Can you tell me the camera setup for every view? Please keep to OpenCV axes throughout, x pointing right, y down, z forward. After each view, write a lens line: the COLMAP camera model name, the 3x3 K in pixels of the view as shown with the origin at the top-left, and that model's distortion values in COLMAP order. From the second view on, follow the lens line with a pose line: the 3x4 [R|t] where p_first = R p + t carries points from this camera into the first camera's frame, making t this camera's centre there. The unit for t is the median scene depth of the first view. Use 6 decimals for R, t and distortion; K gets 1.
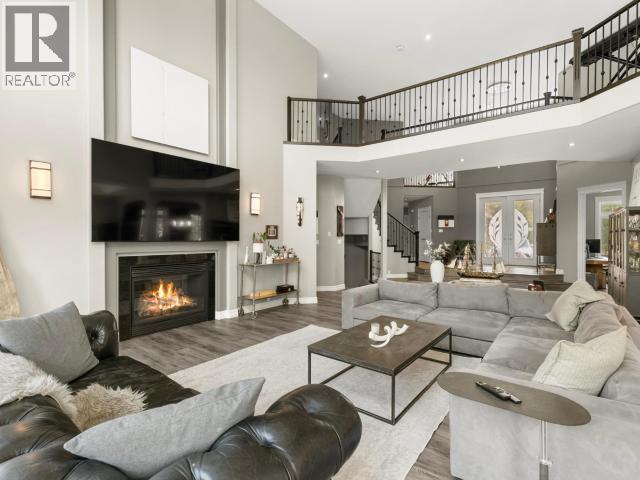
lens RADIAL K [[322.0, 0, 318.0], [0, 322.0, 239.8], [0, 0, 1]] dist [0.001218, -0.000037]
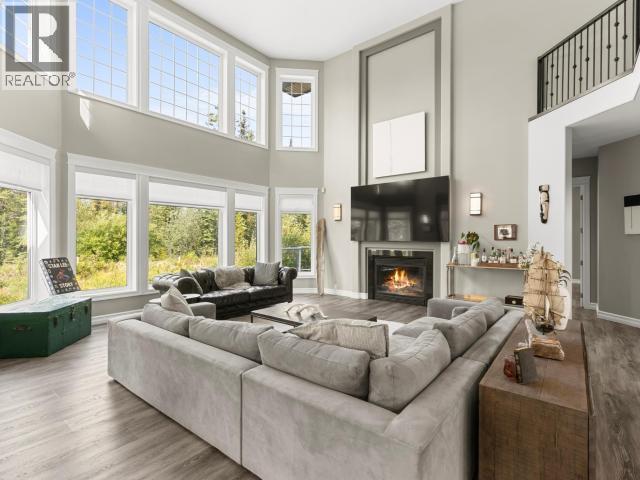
lens RADIAL K [[322.0, 0, 318.0], [0, 322.0, 239.8], [0, 0, 1]] dist [0.001218, -0.000037]
pose [[-0.025825, 0.001466, -0.999665, 0.916782], [-0.002045, 0.999997, 0.001520, -0.004761], [0.999664, 0.002083, -0.025822, 0.640590]]
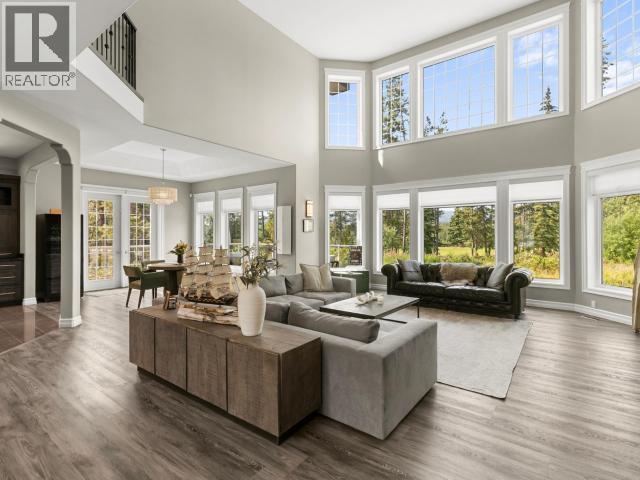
lens RADIAL K [[322.8, 0, 319.1], [0, 322.8, 234.1], [0, 0, 1]] dist [0.001899, 0.000325]
pose [[-0.999927, -0.000012, -0.012056, 0.288923], [0.000047, 0.999988, -0.004903, -0.004858], [0.012056, -0.004904, -0.999915, 1.490430]]
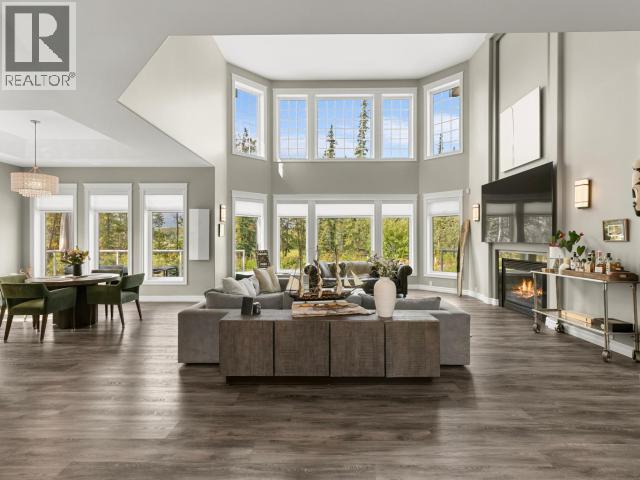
lens RADIAL K [[322.0, 0, 318.0], [0, 322.0, 239.8], [0, 0, 1]] dist [0.001218, -0.000037]
pose [[-0.800286, -0.002091, -0.599614, 0.852766], [-0.000486, 0.999996, -0.002839, -0.004141], [0.599618, -0.001981, -0.800284, 1.429191]]
